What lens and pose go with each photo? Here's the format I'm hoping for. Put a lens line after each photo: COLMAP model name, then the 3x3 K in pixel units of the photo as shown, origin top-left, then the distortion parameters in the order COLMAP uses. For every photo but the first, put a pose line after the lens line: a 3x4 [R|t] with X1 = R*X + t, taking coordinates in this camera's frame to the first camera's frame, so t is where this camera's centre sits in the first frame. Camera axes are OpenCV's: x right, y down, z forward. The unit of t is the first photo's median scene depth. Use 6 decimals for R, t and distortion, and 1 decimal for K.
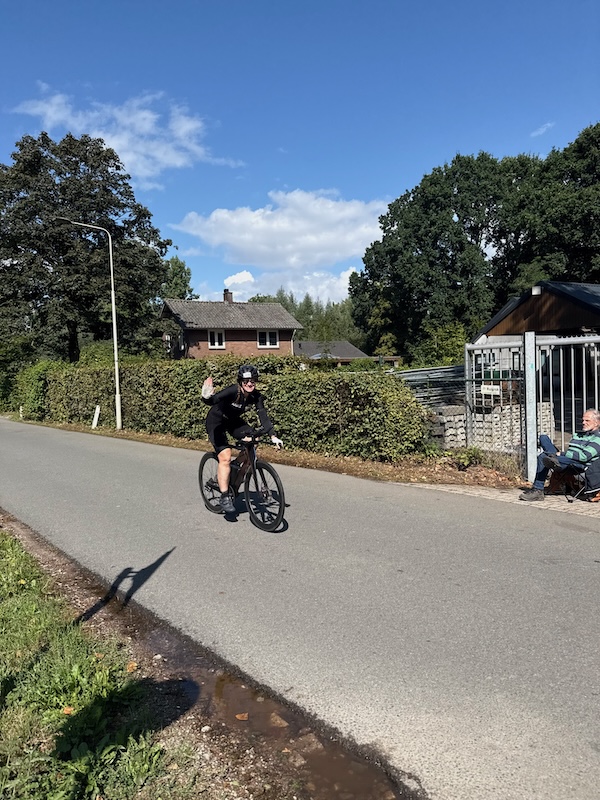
lens RADIAL K [[582.5, 0, 330.2], [0, 582.5, 404.6], [0, 0, 1]] dist [0.091879, -0.076086]
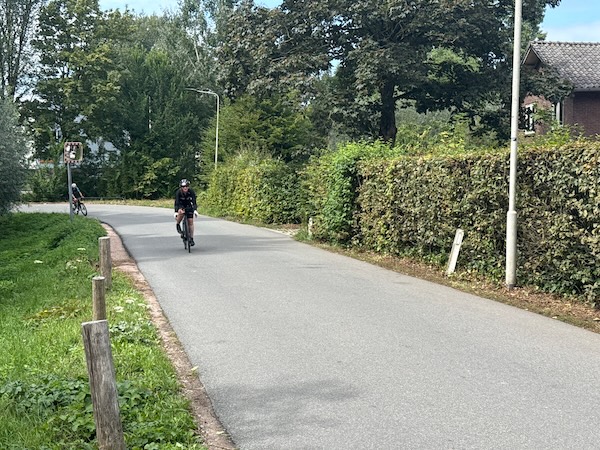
lens RADIAL K [[526.5, 0, 300.0], [0, 526.5, 225.0], [0, 0, 1]] dist [0.008642, -0.004266]
pose [[0.918309, 0.064989, -0.390494, -0.336028], [-0.047914, 0.997427, 0.053323, -0.019326], [0.392955, -0.030257, 0.919060, 0.523814]]
